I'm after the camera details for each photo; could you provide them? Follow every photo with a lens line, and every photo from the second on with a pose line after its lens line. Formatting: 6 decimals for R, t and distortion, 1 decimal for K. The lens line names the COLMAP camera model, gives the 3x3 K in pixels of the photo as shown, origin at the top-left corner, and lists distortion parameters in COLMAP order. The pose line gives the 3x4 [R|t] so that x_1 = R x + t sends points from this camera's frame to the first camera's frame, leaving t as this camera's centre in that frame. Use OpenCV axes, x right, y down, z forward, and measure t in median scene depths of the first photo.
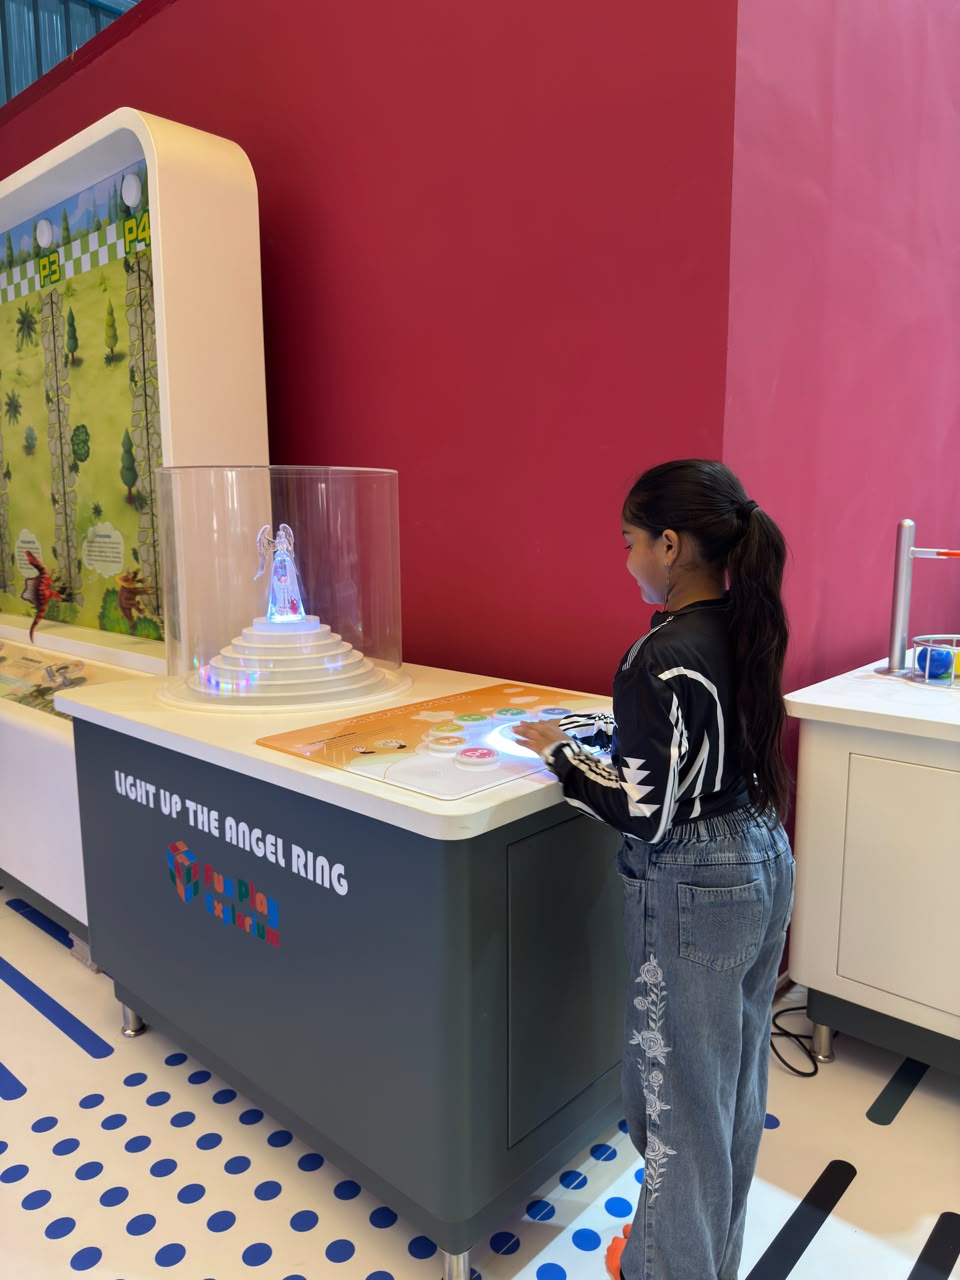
lens RADIAL K [[903.6, 0, 479.6], [0, 903.6, 620.1], [0, 0, 1]] dist [-0.008552, -0.003566]
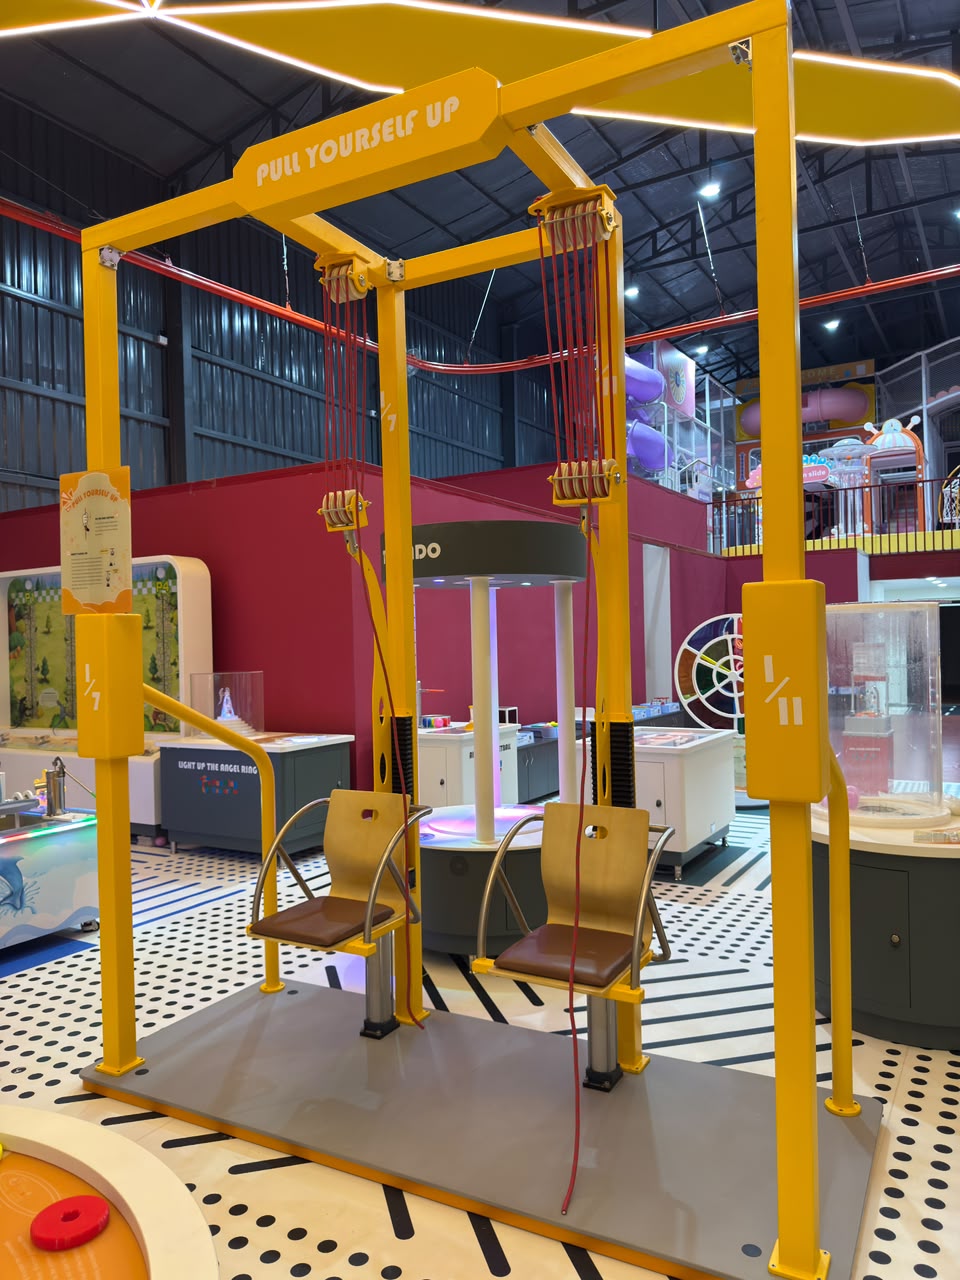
lens RADIAL K [[906.5, 0, 480.0], [0, 906.5, 640.0], [0, 0, 1]] dist [0.069011, -0.116301]
pose [[0.978408, -0.016761, 0.206004, 0.005485], [0.045476, 0.989739, -0.135459, 0.167798], [-0.201620, 0.141903, 0.969130, -1.905578]]
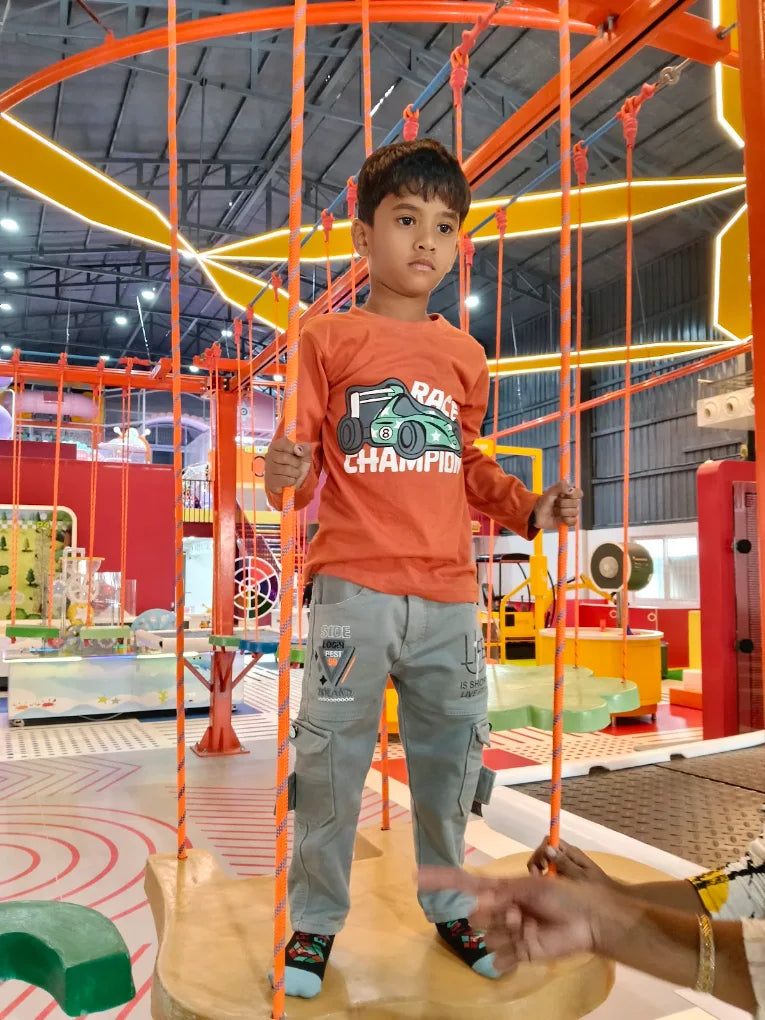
lens RADIAL K [[799.5, 0, 382.5], [0, 799.5, 510.0], [0, 0, 1]] dist [-0.035399, -0.002538]
pose [[0.389956, 0.077120, 0.917599, -3.203642], [0.122373, 0.983308, -0.134648, 0.220899], [-0.912666, 0.164796, 0.374009, -1.931420]]
